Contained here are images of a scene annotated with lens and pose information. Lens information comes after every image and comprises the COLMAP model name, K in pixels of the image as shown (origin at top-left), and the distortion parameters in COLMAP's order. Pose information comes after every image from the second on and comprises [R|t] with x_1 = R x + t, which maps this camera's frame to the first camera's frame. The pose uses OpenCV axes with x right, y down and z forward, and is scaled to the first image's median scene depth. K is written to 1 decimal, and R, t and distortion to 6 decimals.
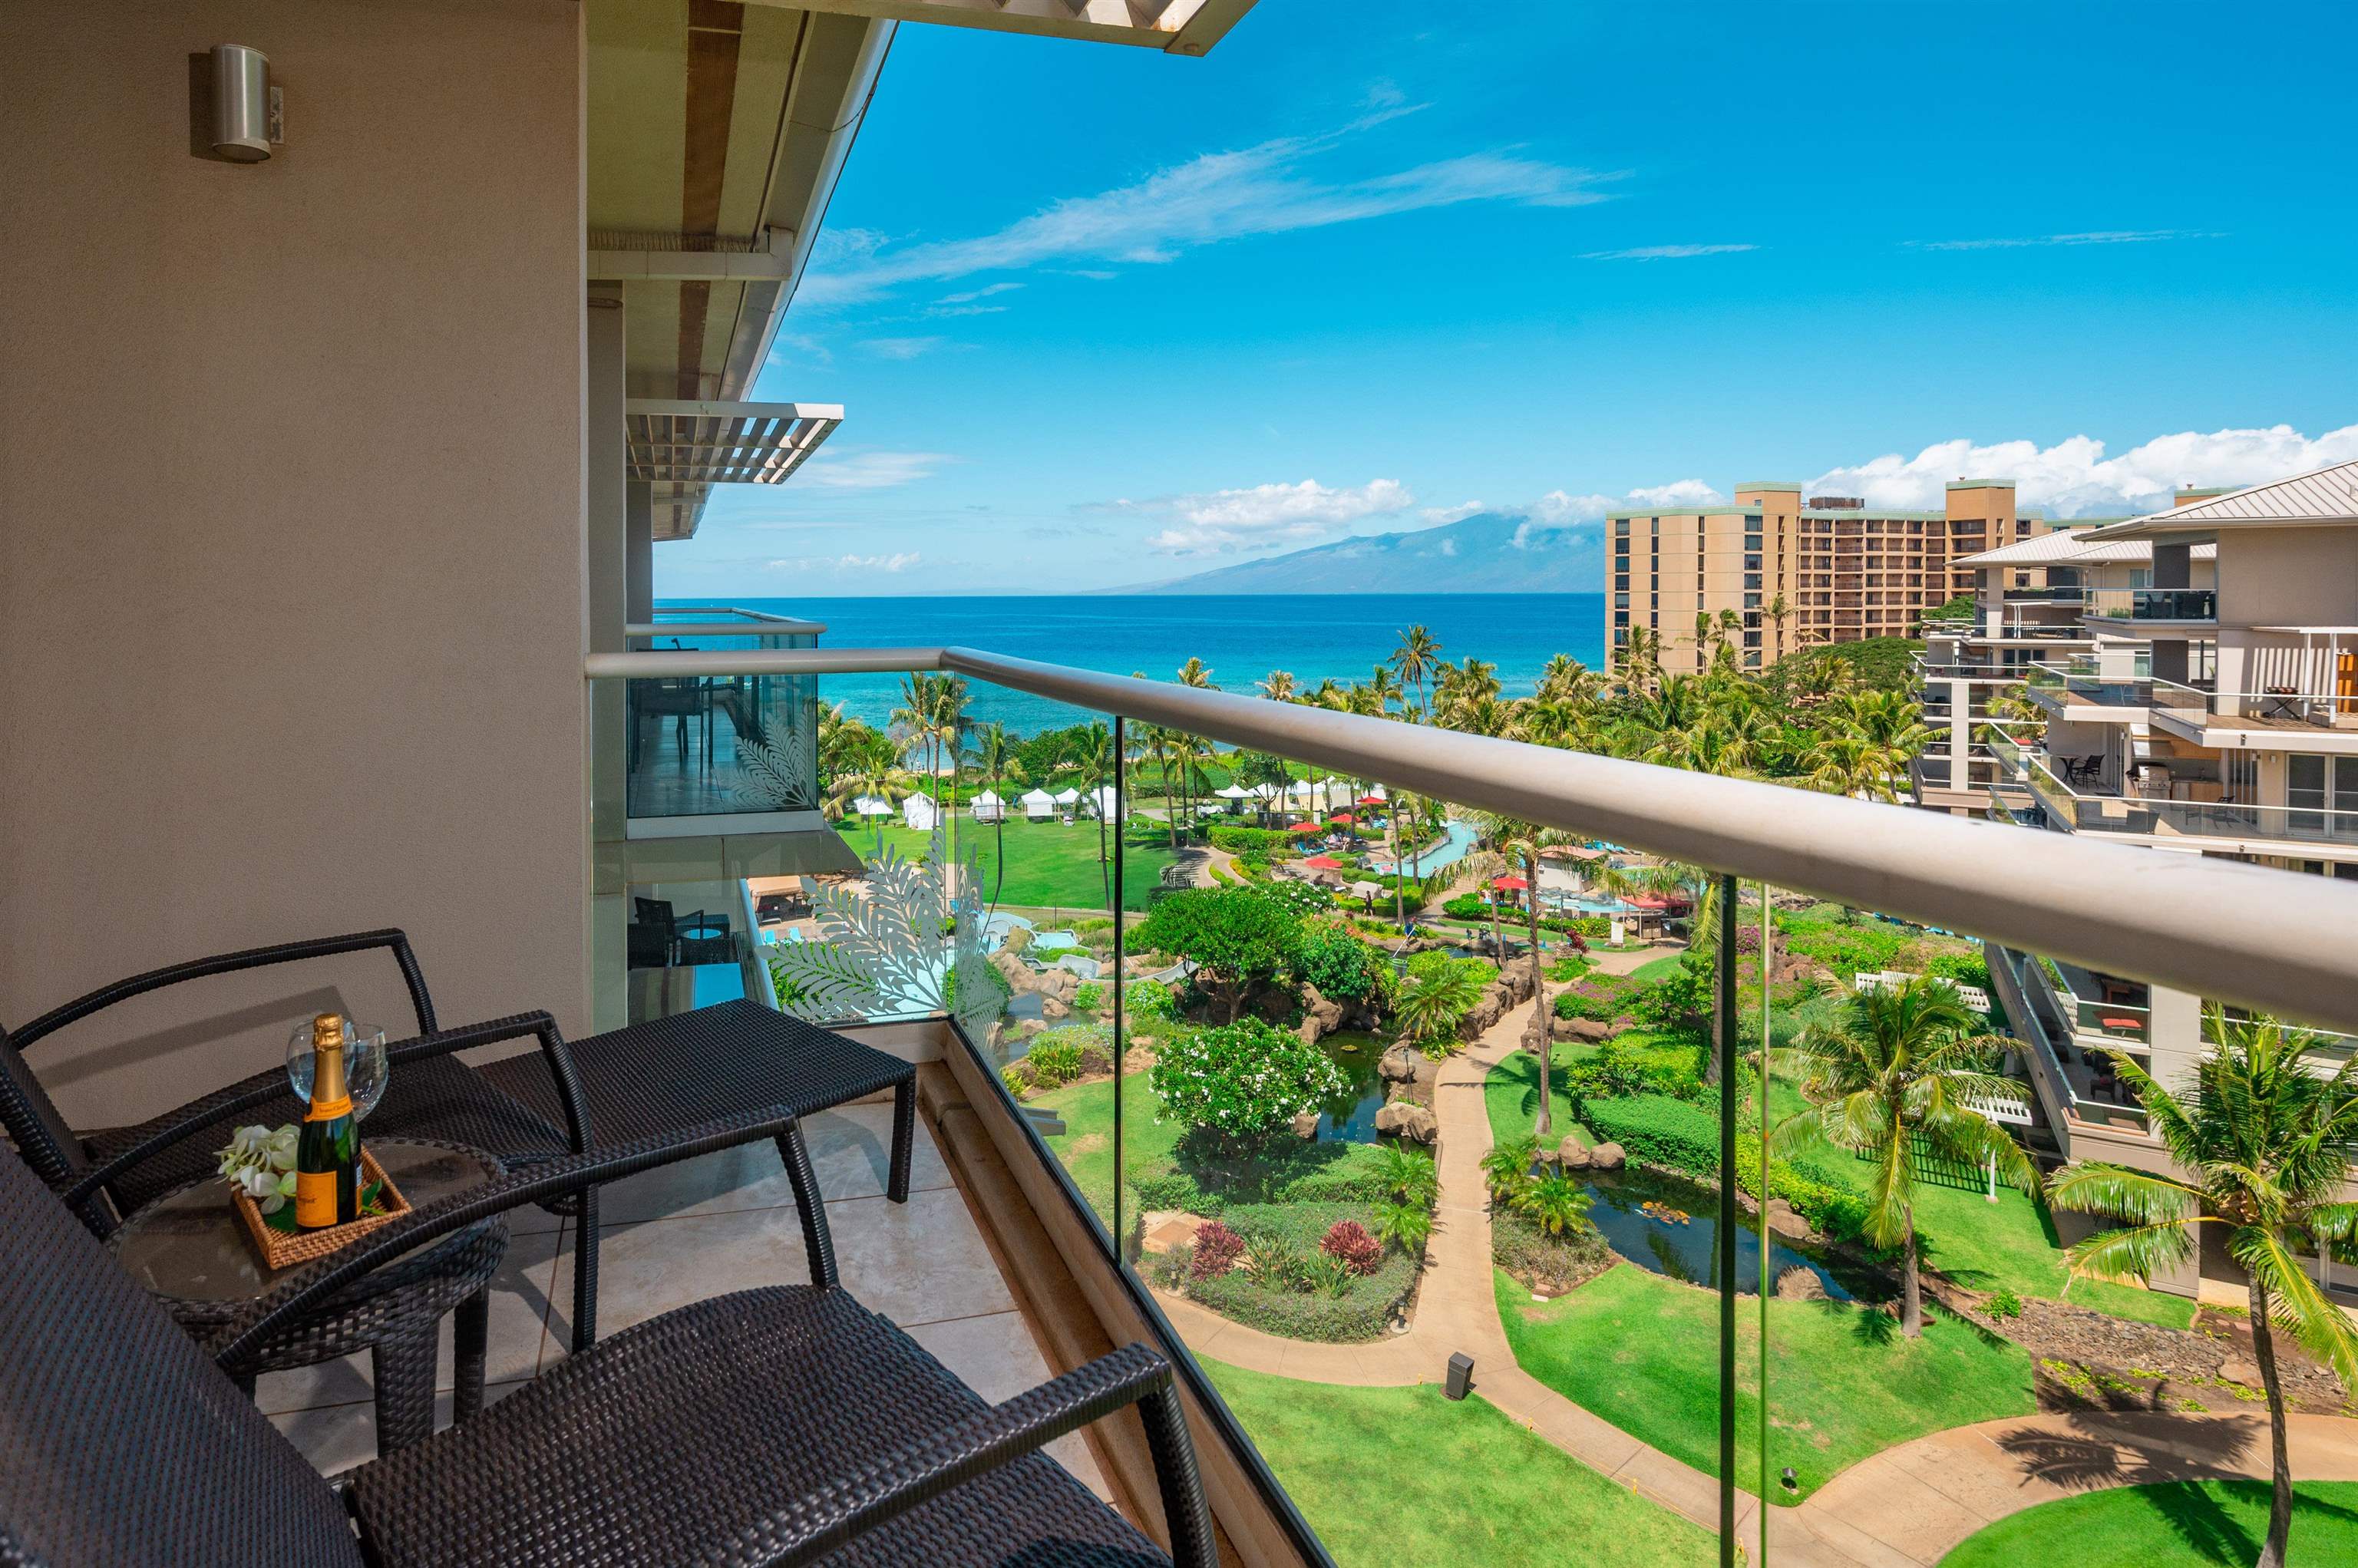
lens RADIAL K [[1294.6, 0, 1025.1], [0, 1294.6, 610.4], [0, 0, 1]] dist [-0.003173, 0.000114]
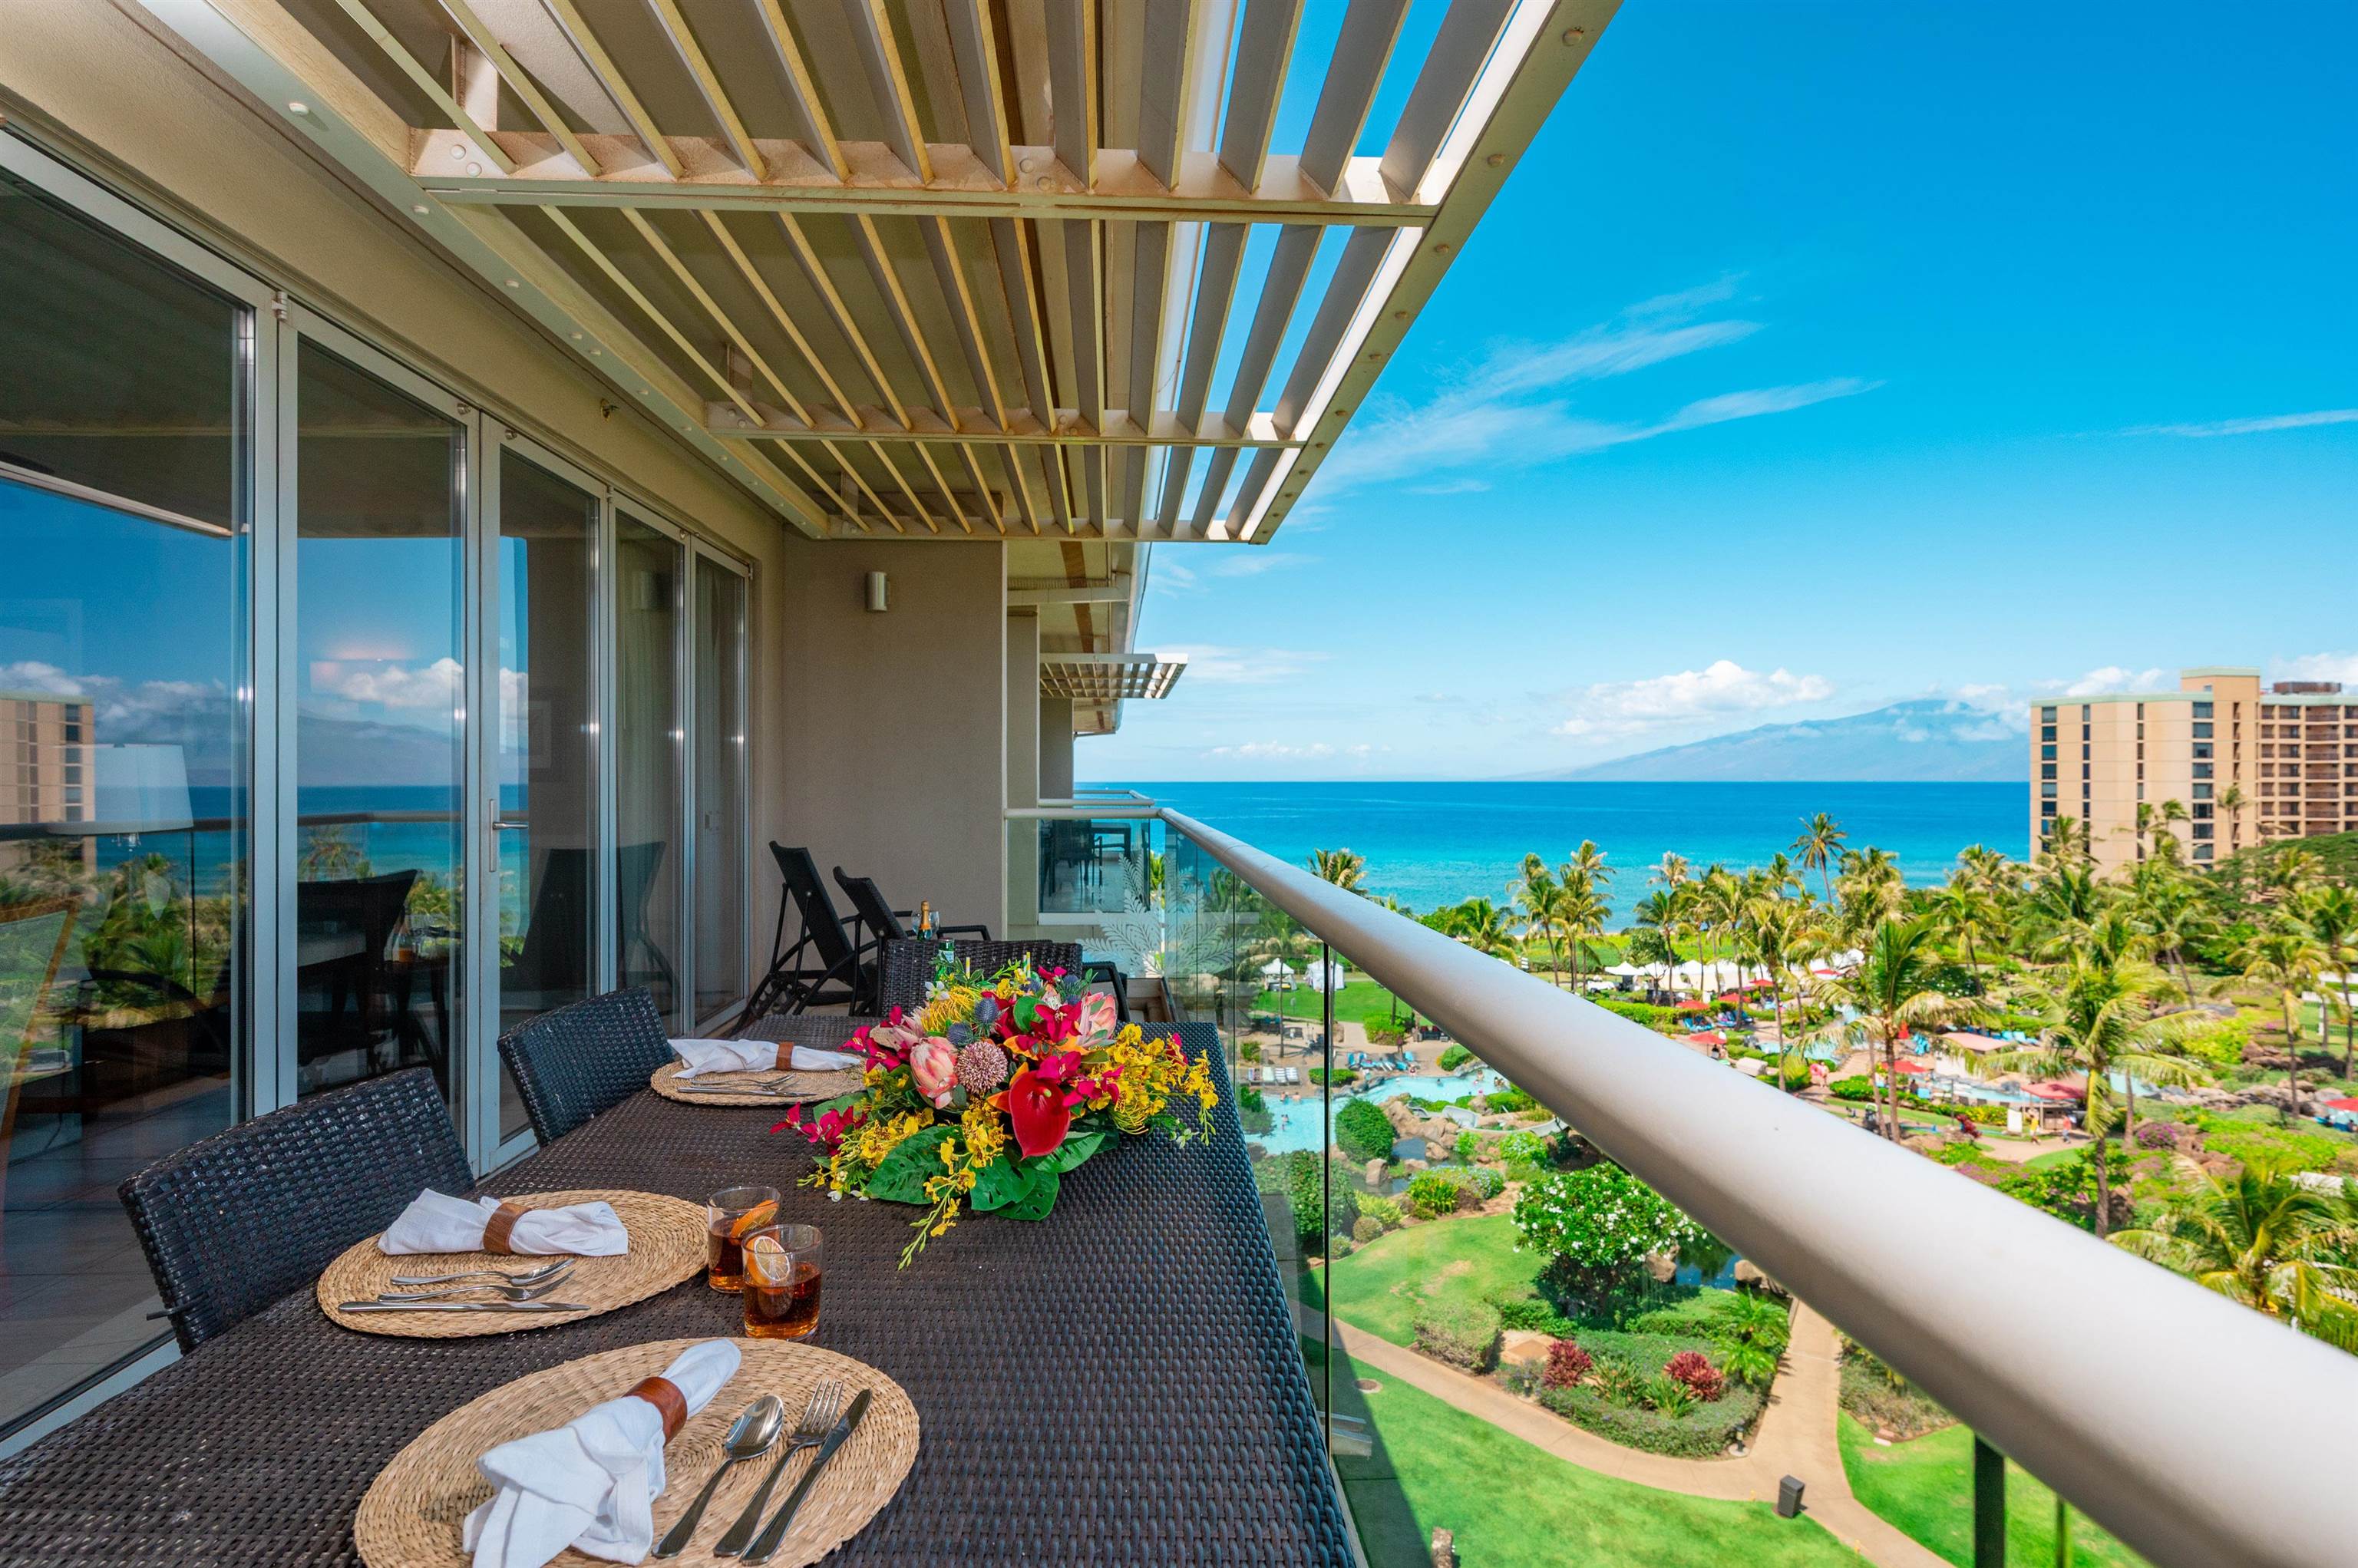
lens RADIAL K [[1206.9, 0, 1173.8], [0, 1206.9, 772.7], [0, 0, 1]] dist [0.005700, -0.001541]
pose [[0.976838, 0.003874, -0.213944, 0.030287], [-0.007713, 0.999824, -0.017109, 0.000563], [0.213840, 0.018362, 0.976696, -0.088019]]
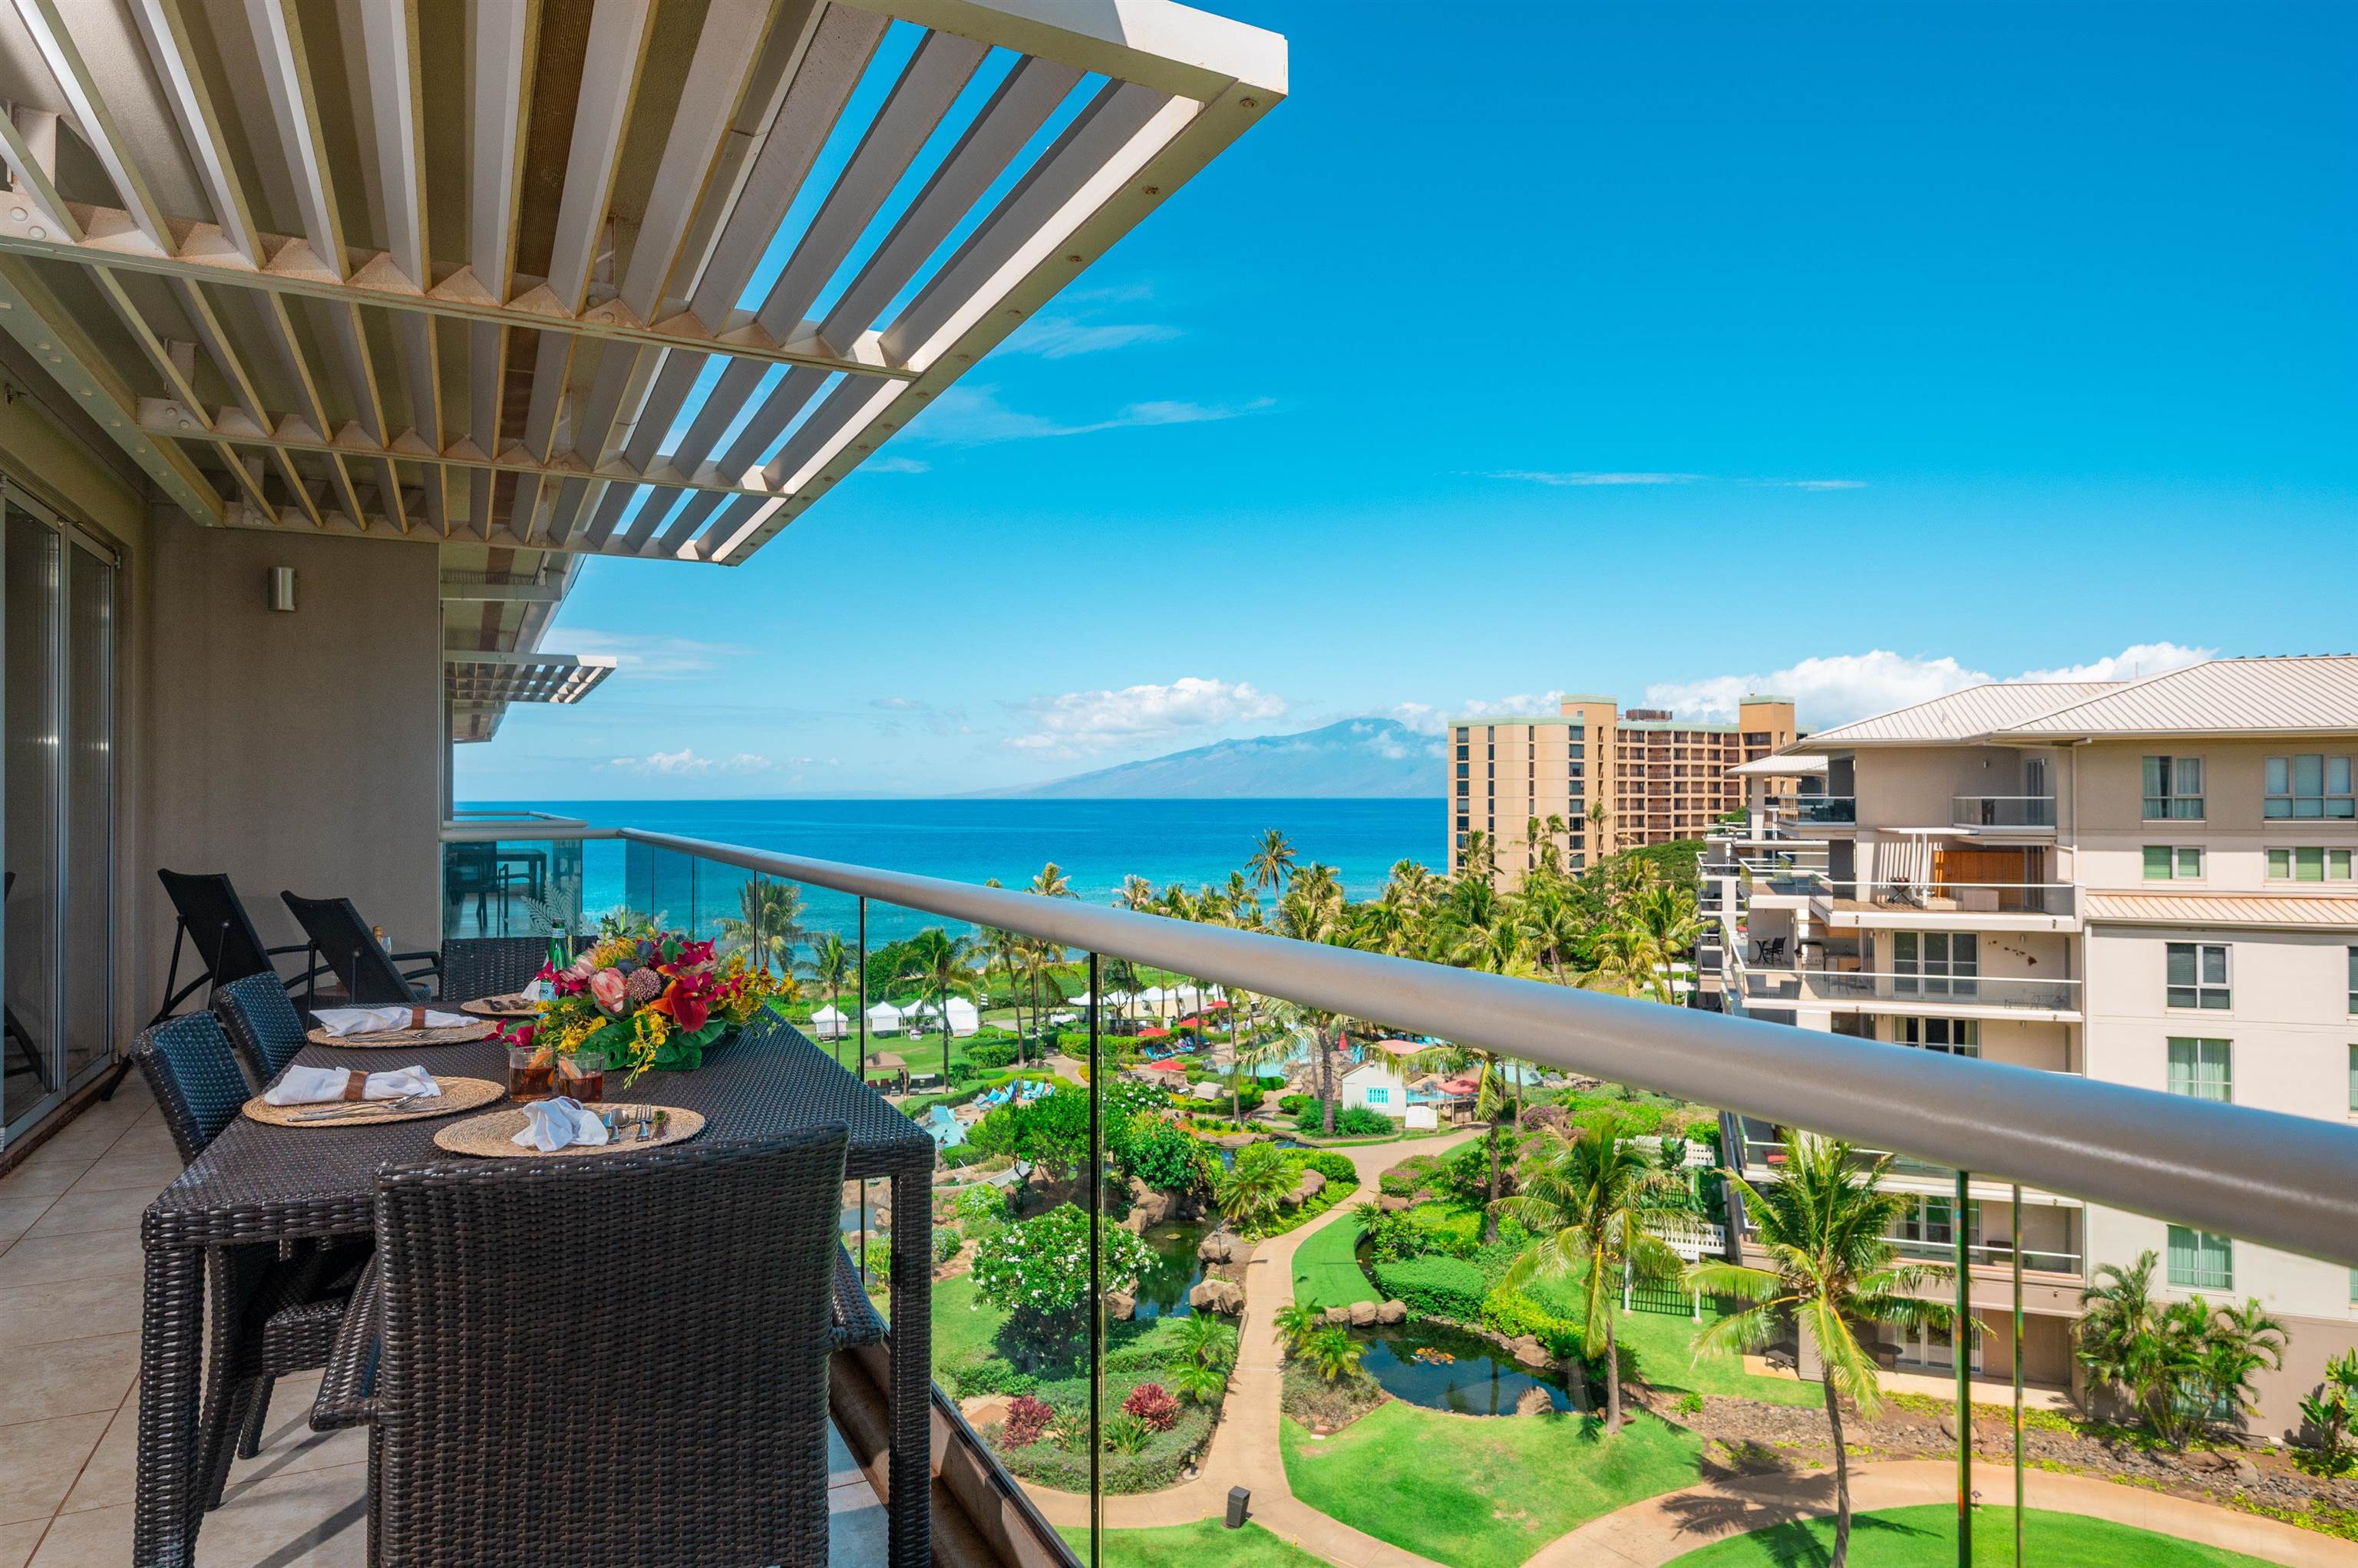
lens RADIAL K [[1396.1, 0, 1189.5], [0, 1396.1, 786.0], [0, 0, 1]] dist [0.001186, -0.000426]
pose [[0.977251, 0.004843, 0.212032, 0.028011], [-0.000364, 0.999776, -0.021161, 0.000923], [-0.212087, 0.020603, 0.977034, -0.121015]]
